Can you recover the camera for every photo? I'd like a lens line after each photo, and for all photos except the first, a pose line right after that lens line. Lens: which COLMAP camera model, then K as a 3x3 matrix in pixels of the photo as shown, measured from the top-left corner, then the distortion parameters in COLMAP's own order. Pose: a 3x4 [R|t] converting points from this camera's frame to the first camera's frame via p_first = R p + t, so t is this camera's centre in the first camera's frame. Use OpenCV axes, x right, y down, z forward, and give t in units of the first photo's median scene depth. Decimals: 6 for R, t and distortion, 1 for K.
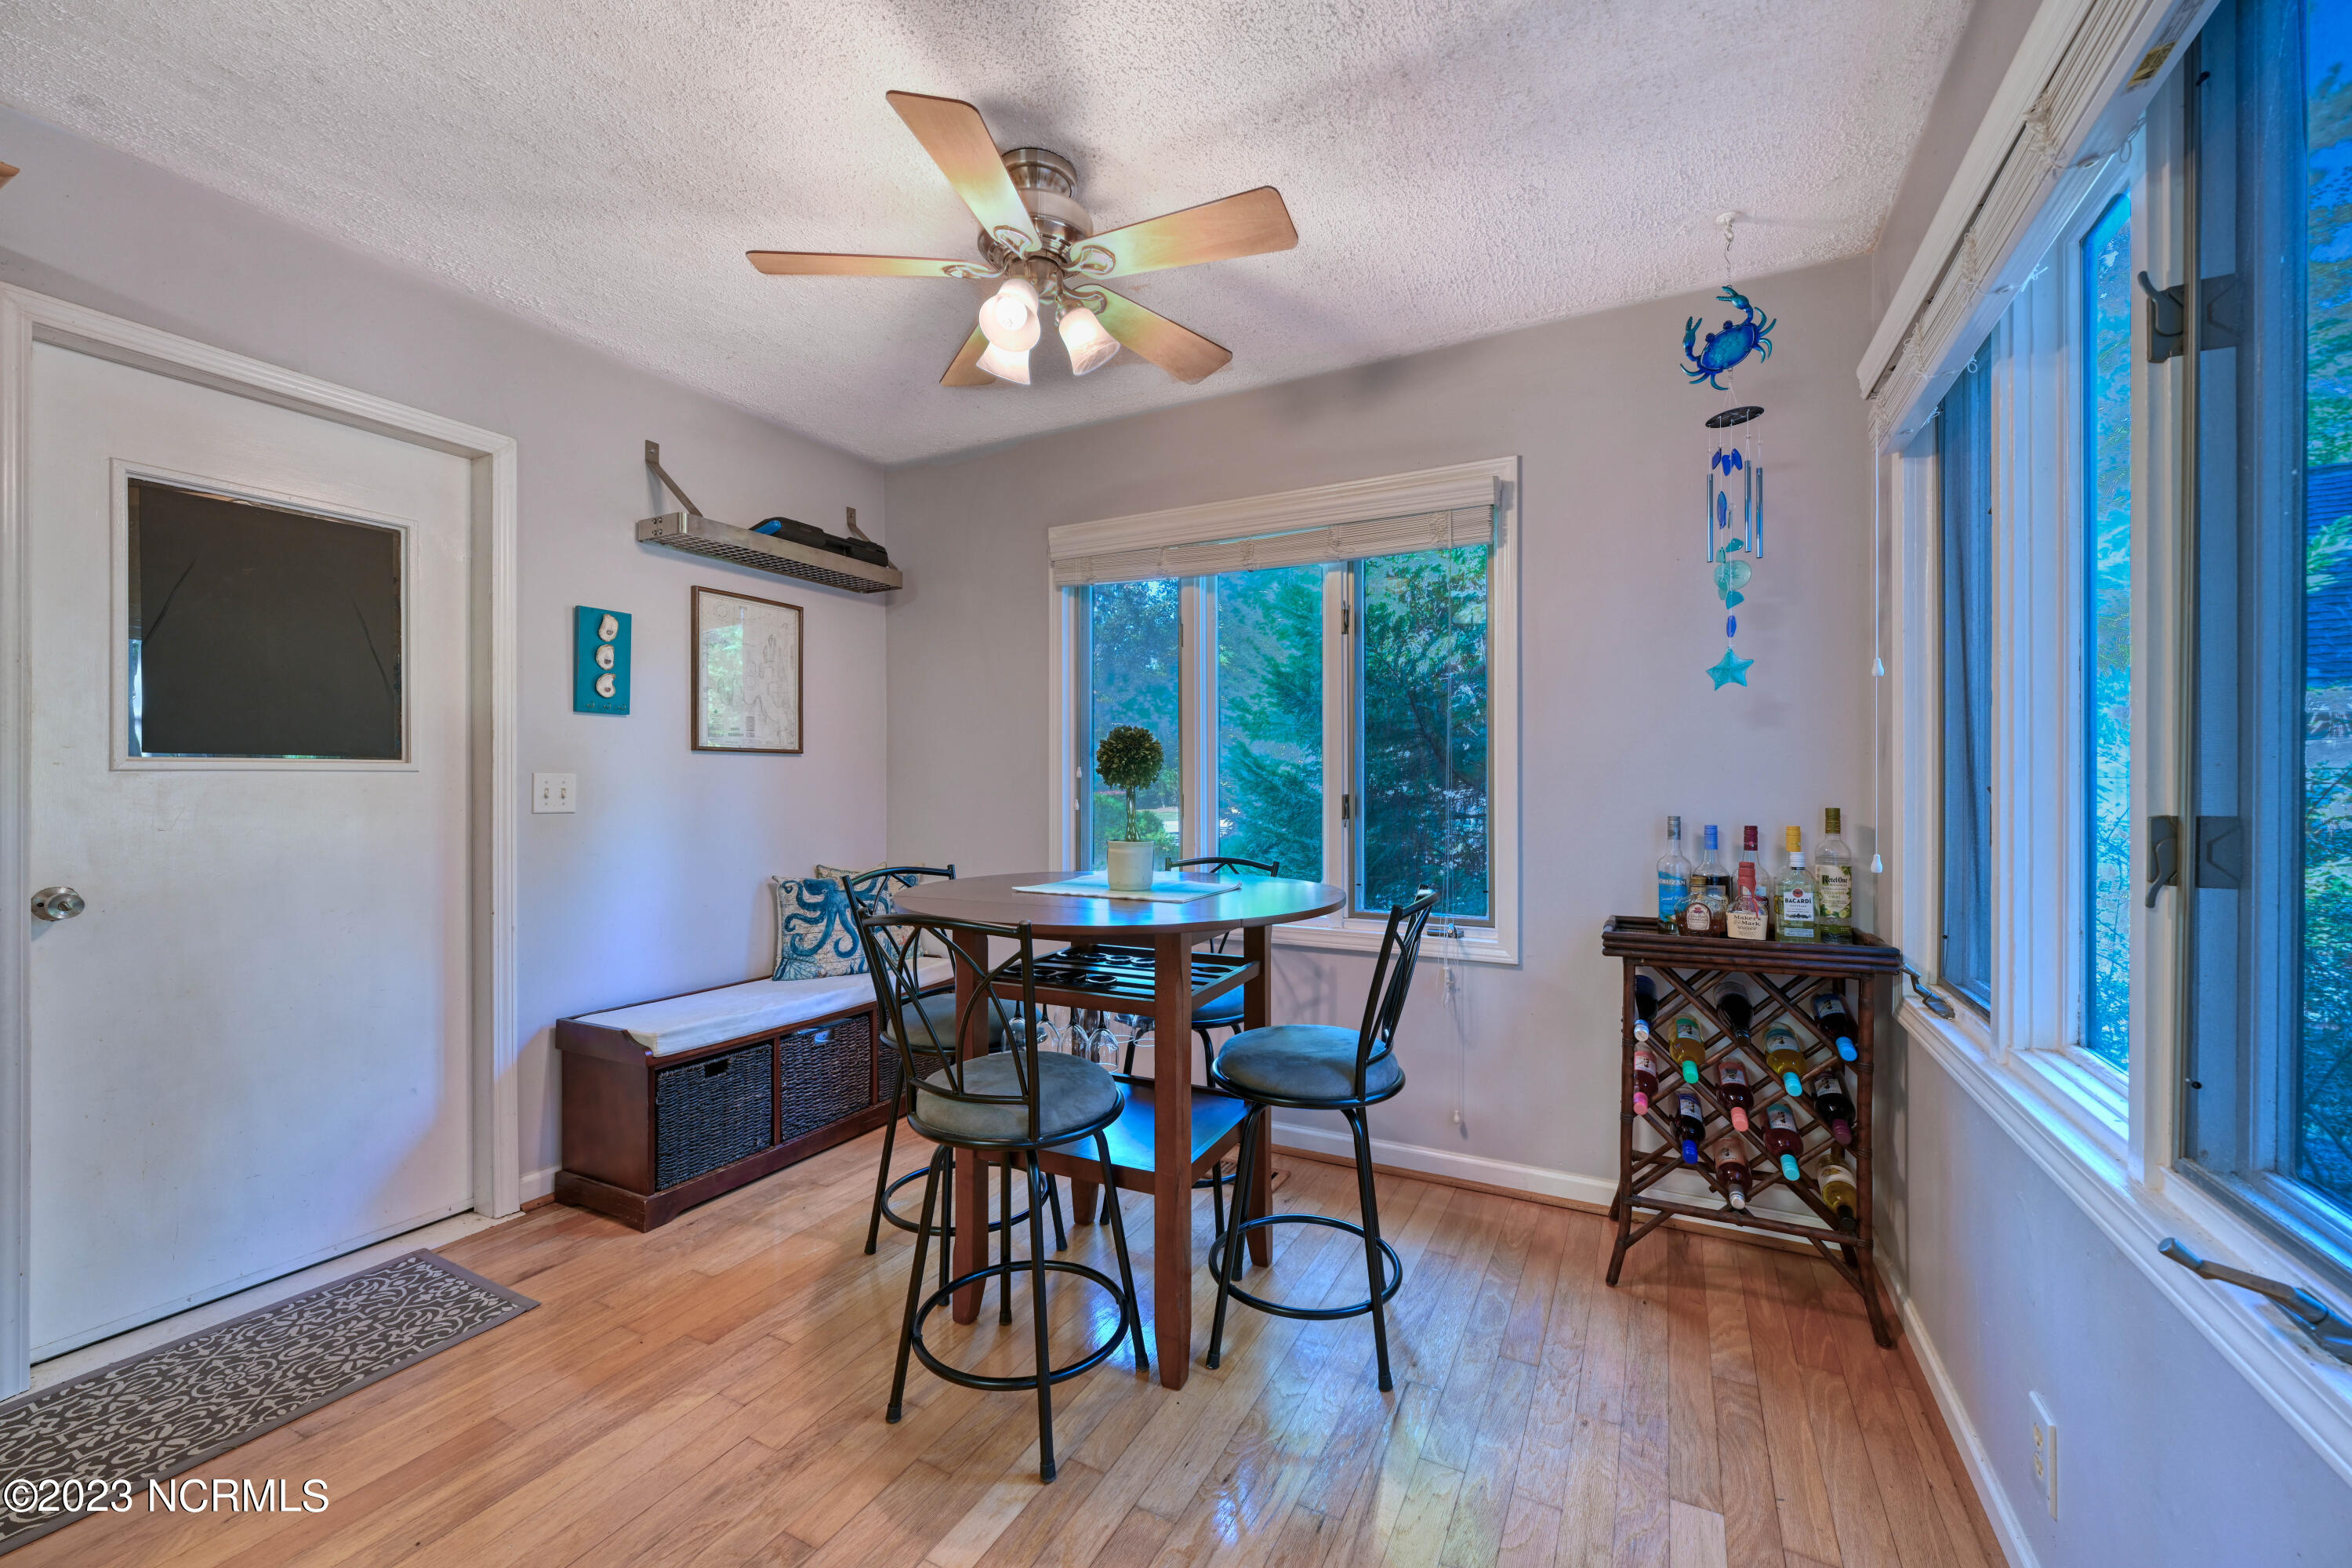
lens RADIAL K [[941.5, 0, 1171.7], [0, 941.5, 782.2], [0, 0, 1]] dist [0.000440, 0.000087]
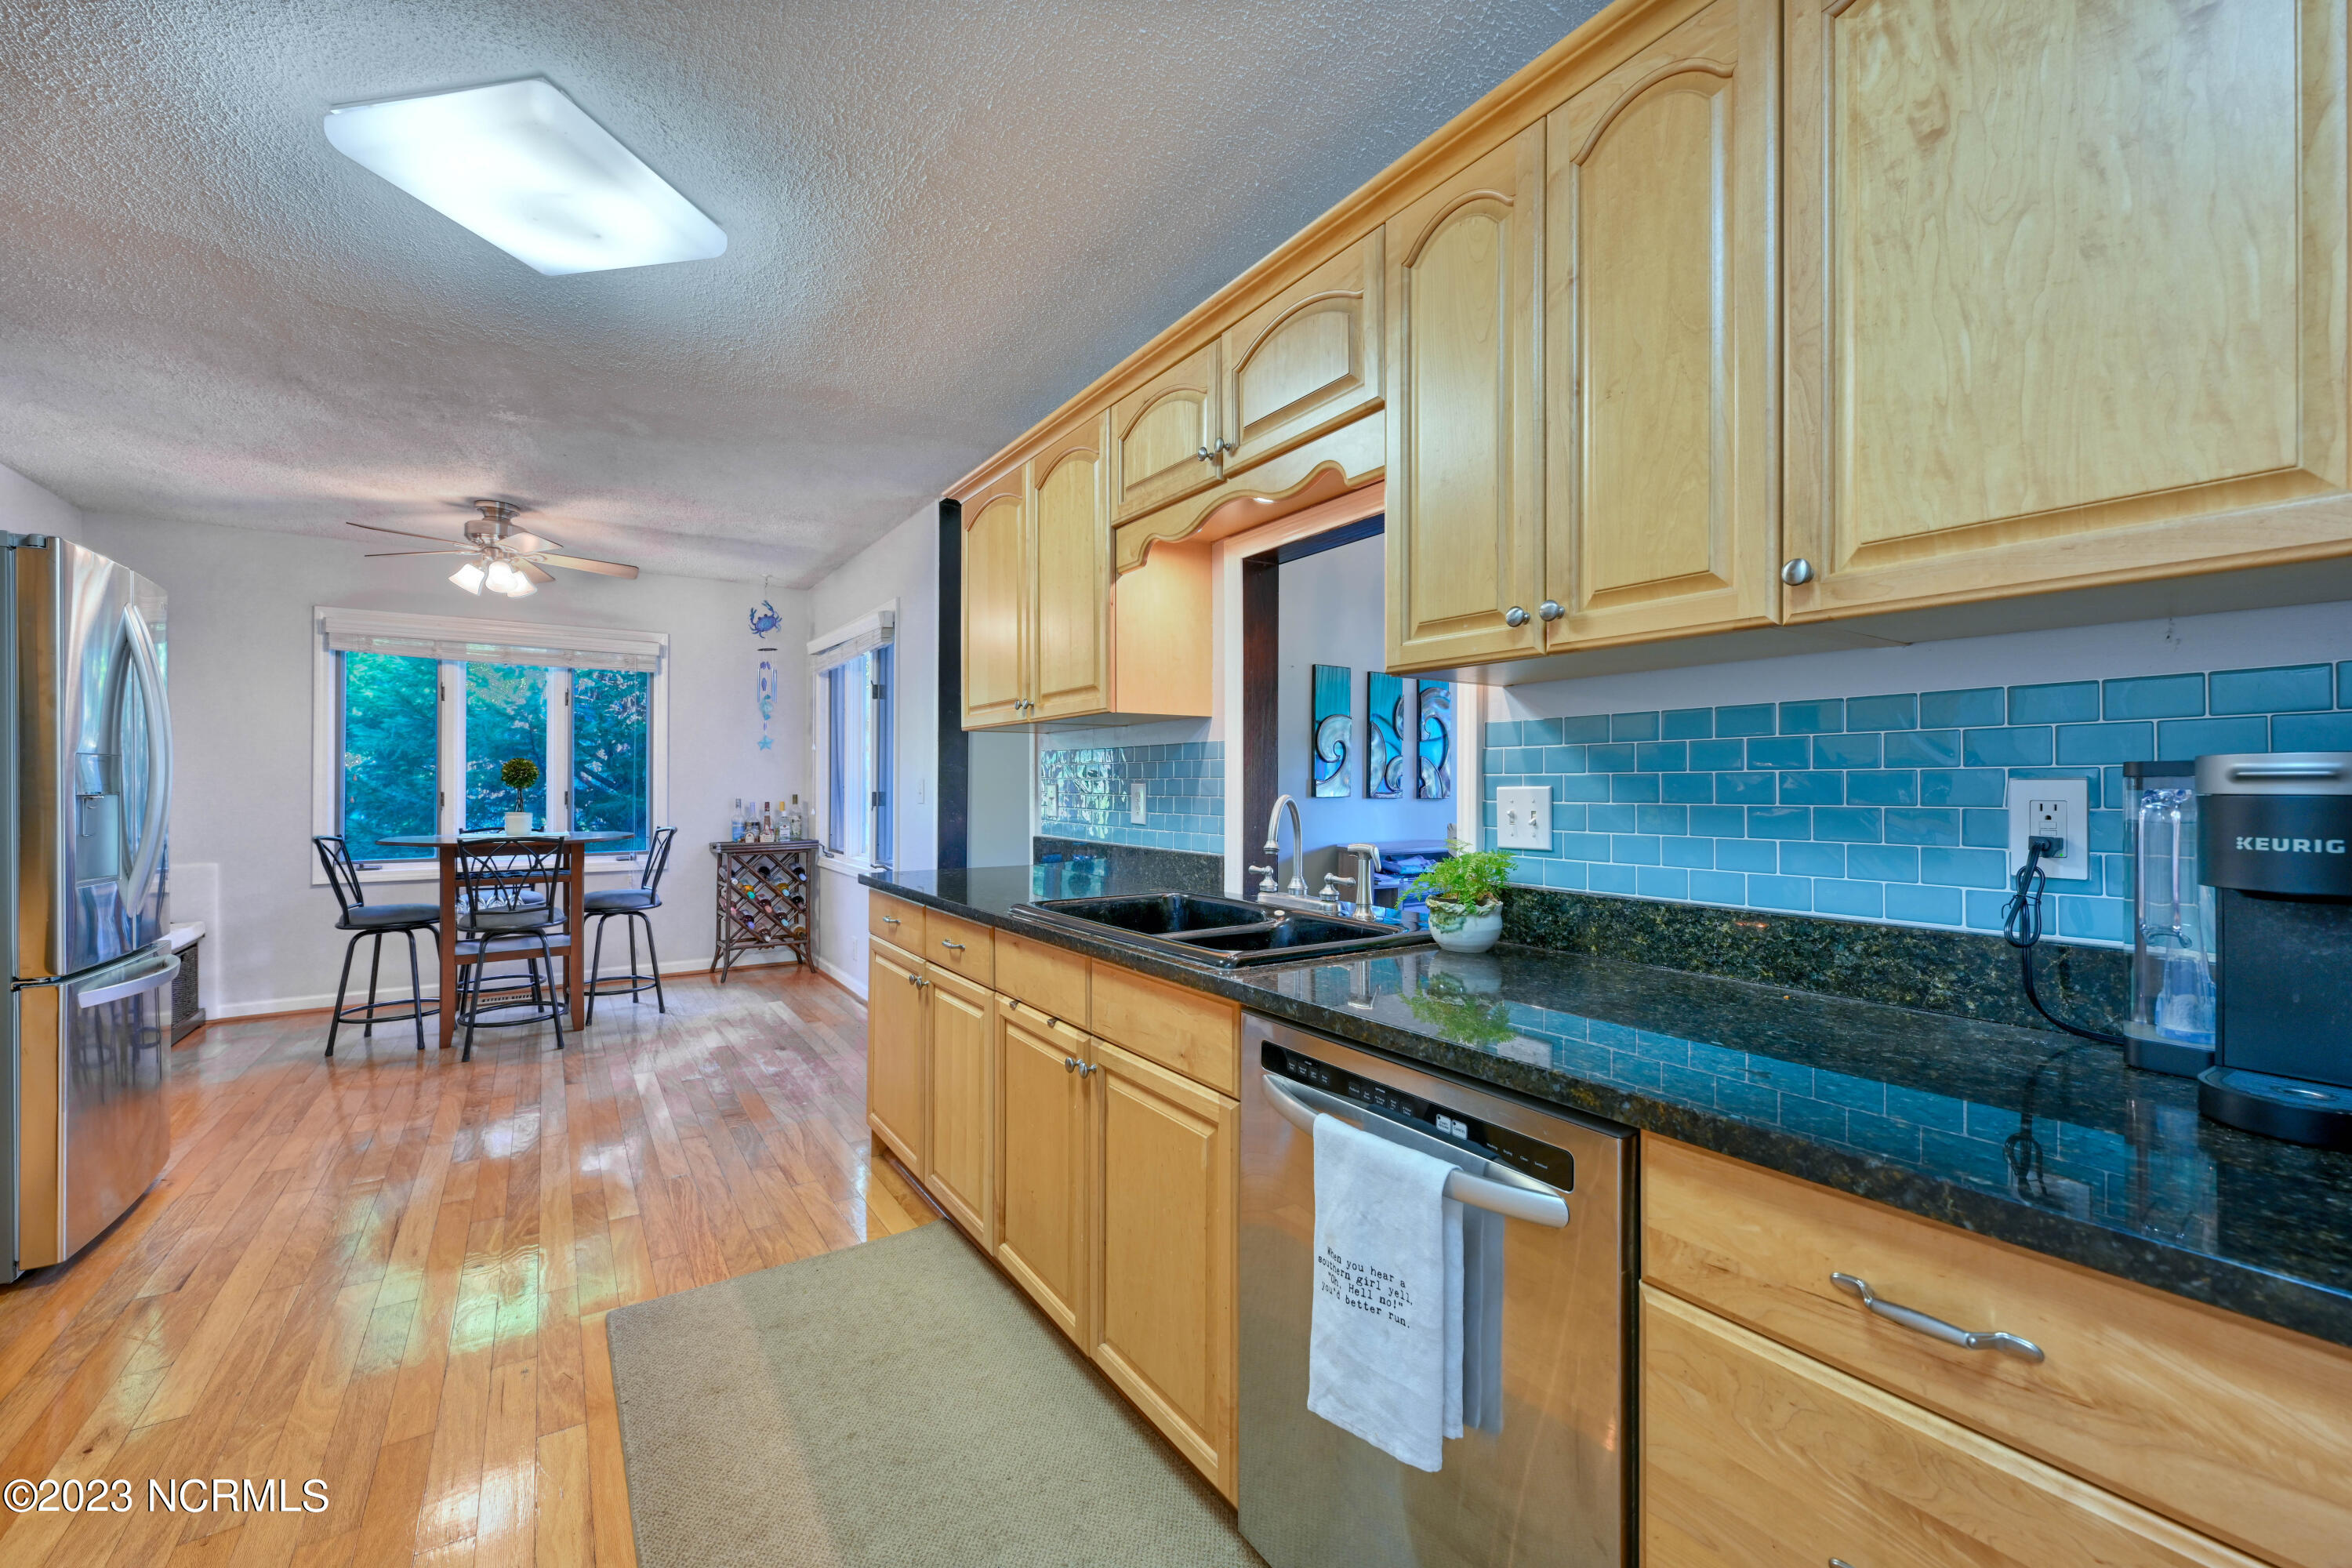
lens RADIAL K [[941.5, 0, 1164.3], [0, 941.5, 777.7], [0, 0, 1]] dist [0.000440, 0.000087]
pose [[0.484840, 0.007179, 0.874574, -1.002755], [0.000907, 0.999962, -0.008711, 0.003716], [-0.874603, 0.005017, 0.484815, -1.080747]]
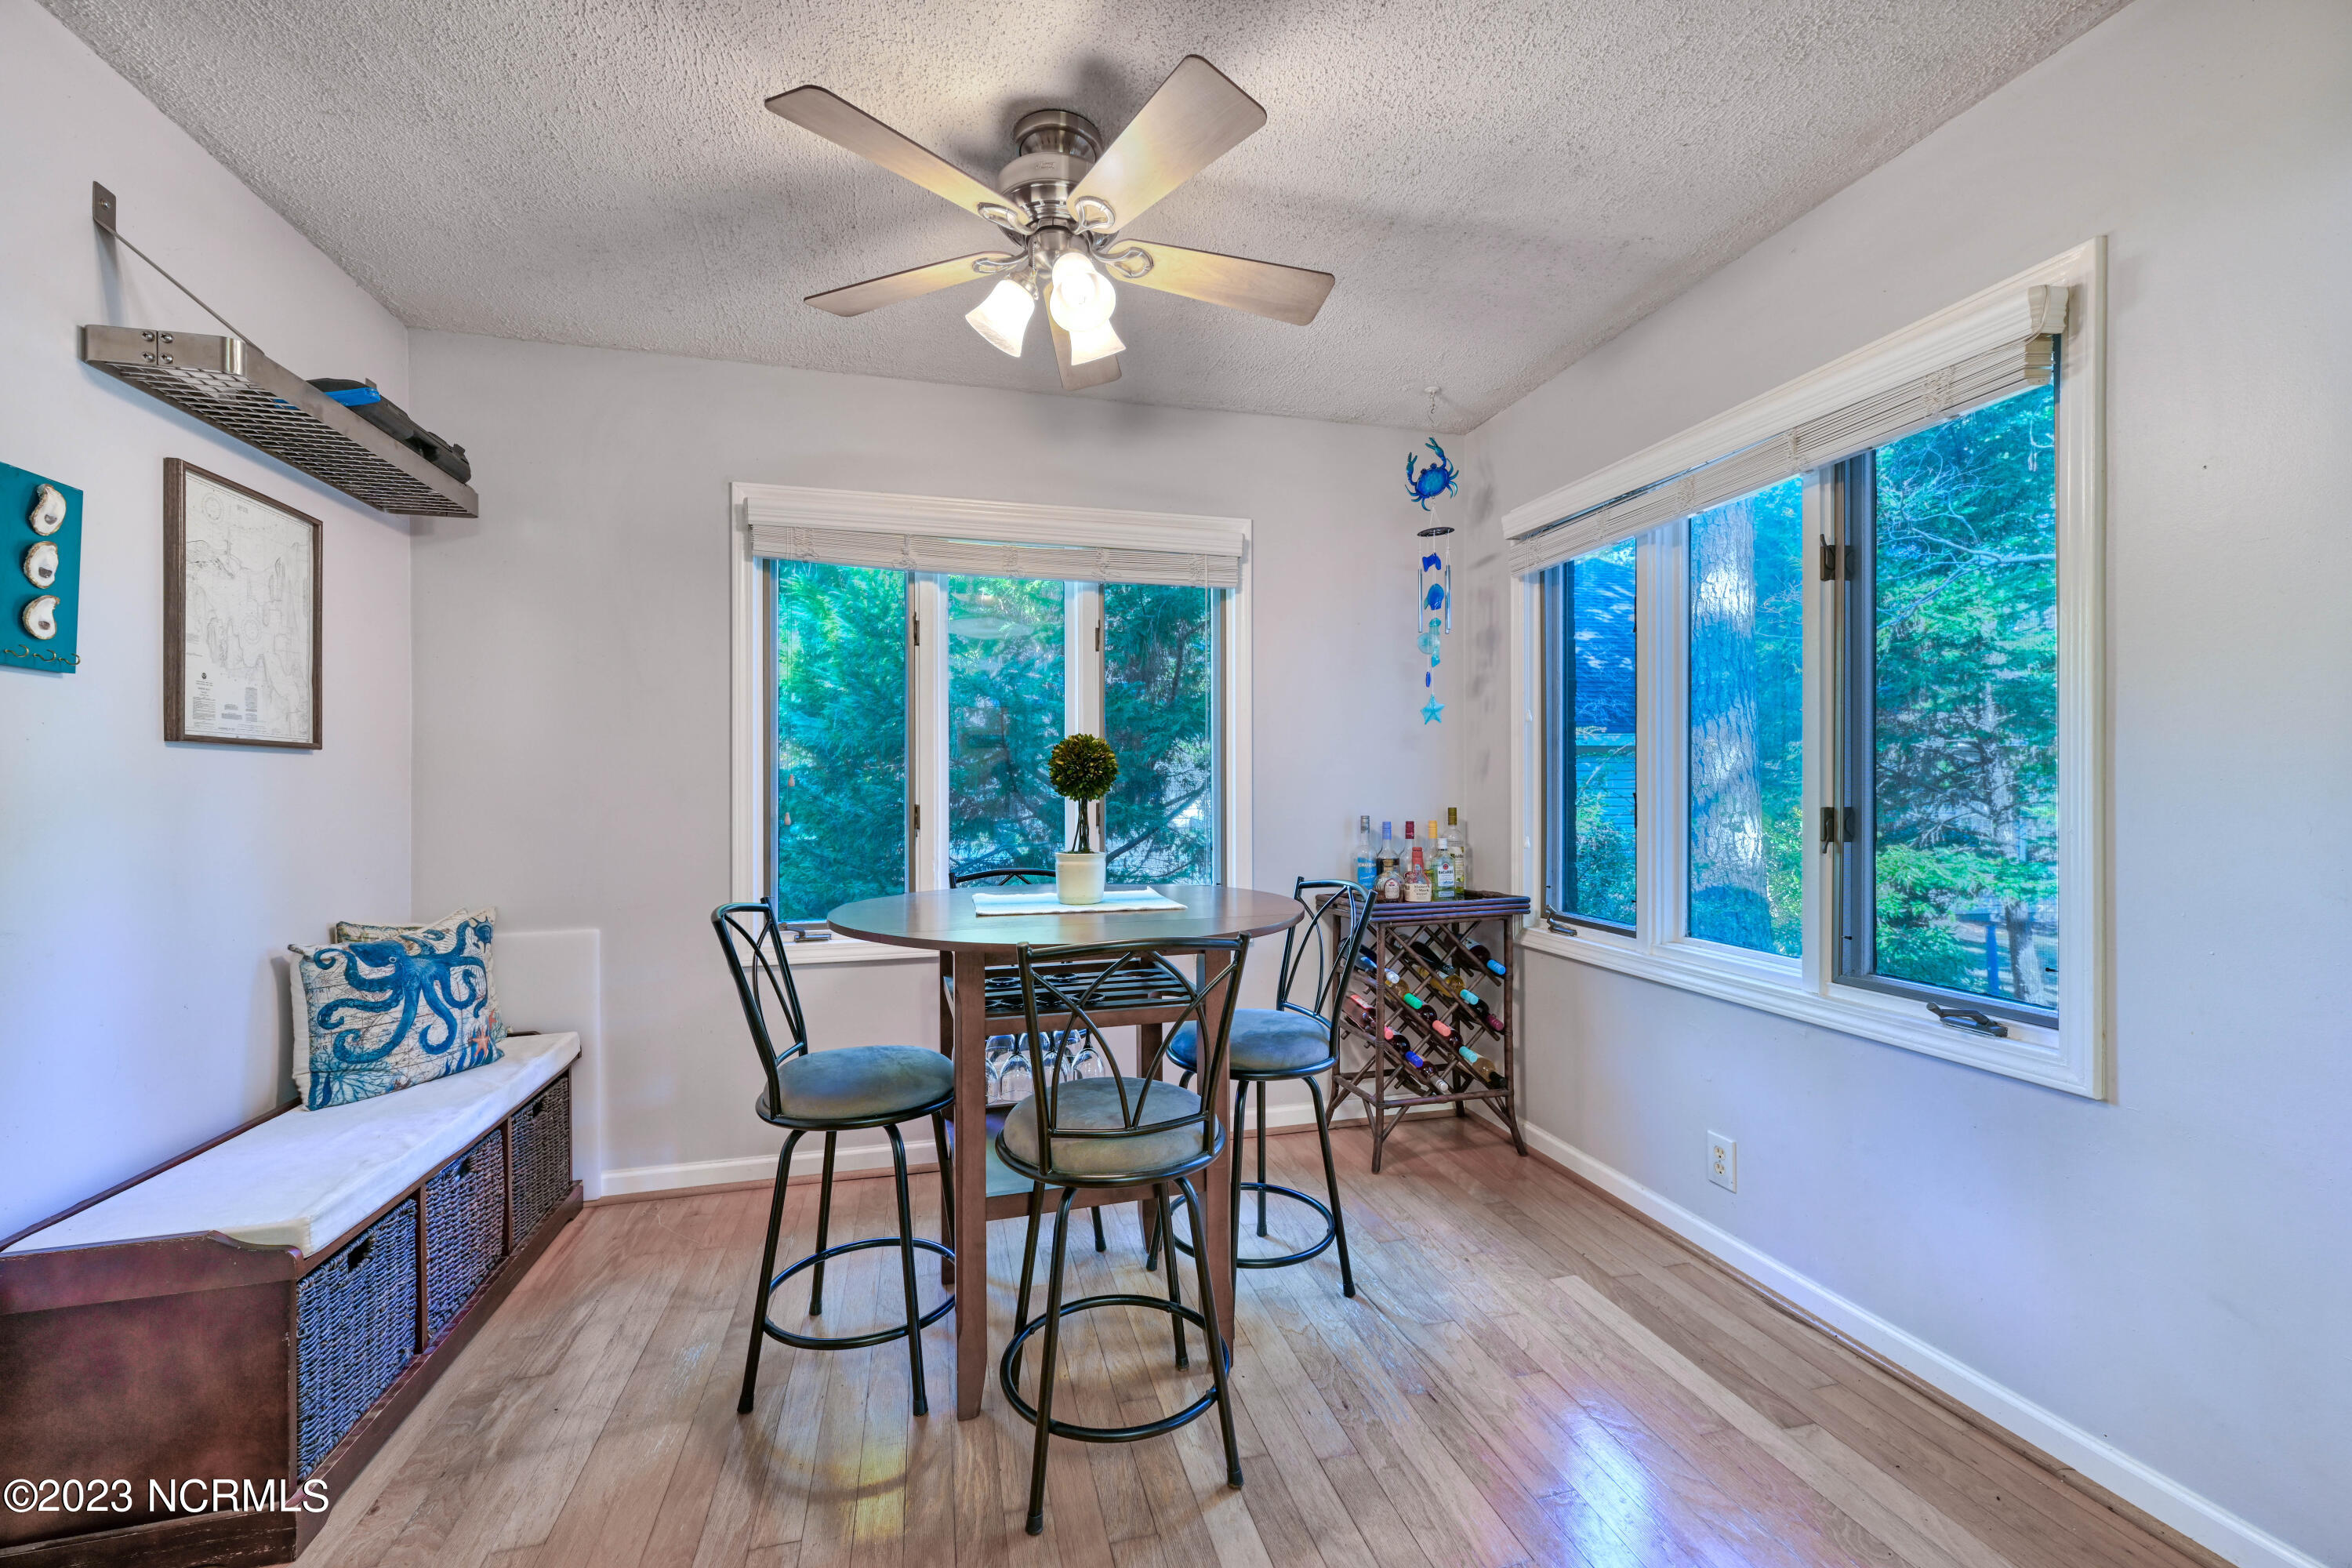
lens RADIAL K [[941.5, 0, 1177.9], [0, 941.5, 785.0], [0, 0, 1]] dist [0.000440, 0.000087]
pose [[0.738591, 0.000371, 0.674153, -0.529555], [0.002771, 0.999990, -0.003585, -0.003410], [-0.674148, 0.004516, 0.738583, 0.181392]]
